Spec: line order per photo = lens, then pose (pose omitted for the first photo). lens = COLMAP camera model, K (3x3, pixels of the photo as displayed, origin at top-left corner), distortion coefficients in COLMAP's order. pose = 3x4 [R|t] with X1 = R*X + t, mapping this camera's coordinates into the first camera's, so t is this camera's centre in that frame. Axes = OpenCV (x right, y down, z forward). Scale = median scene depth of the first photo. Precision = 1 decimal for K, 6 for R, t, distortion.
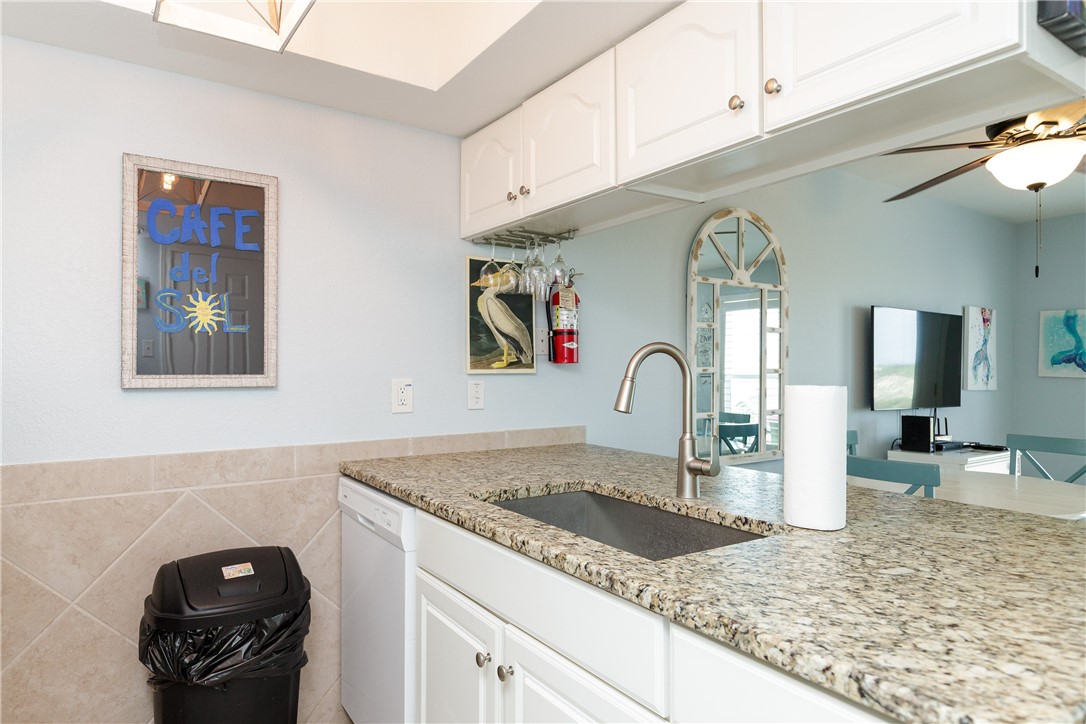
lens RADIAL K [[650.9, 0, 543.6], [0, 650.9, 365.3], [0, 0, 1]] dist [-0.002576, 0.002094]
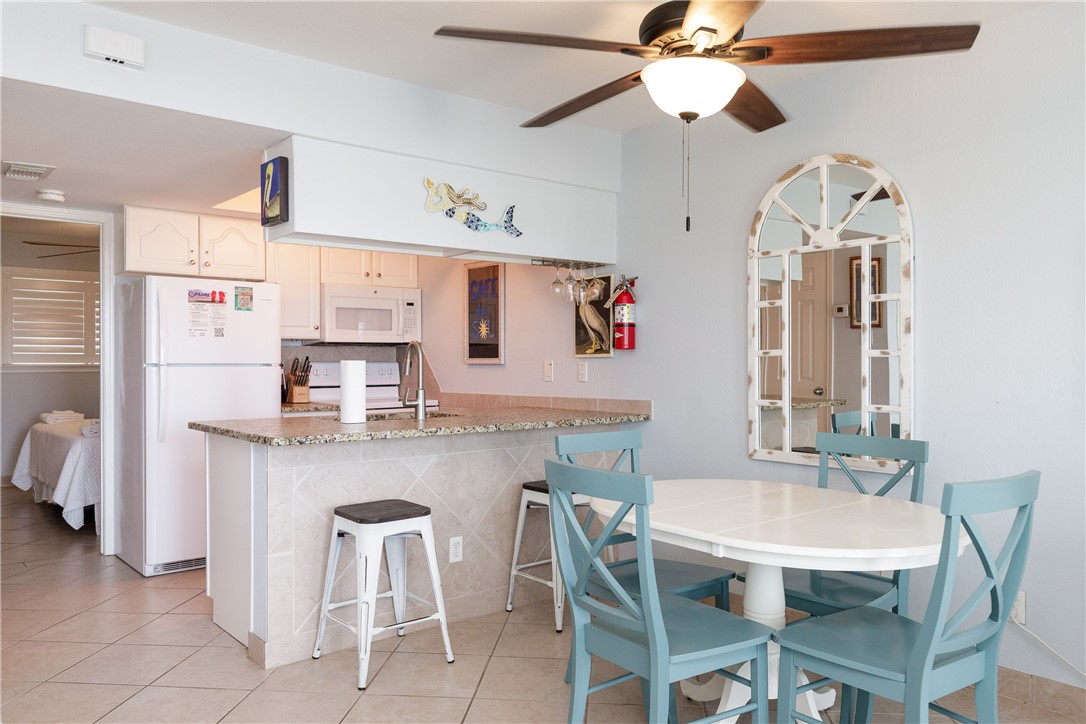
lens RADIAL K [[834.4, 0, 541.3], [0, 834.4, 365.1], [0, 0, 1]] dist [0.008294, 0.003266]
pose [[0.088190, 0.003474, -0.996098, 2.201830], [0.006347, 0.999972, 0.004050, 0.027004], [0.996083, -0.006680, 0.088166, 0.925659]]
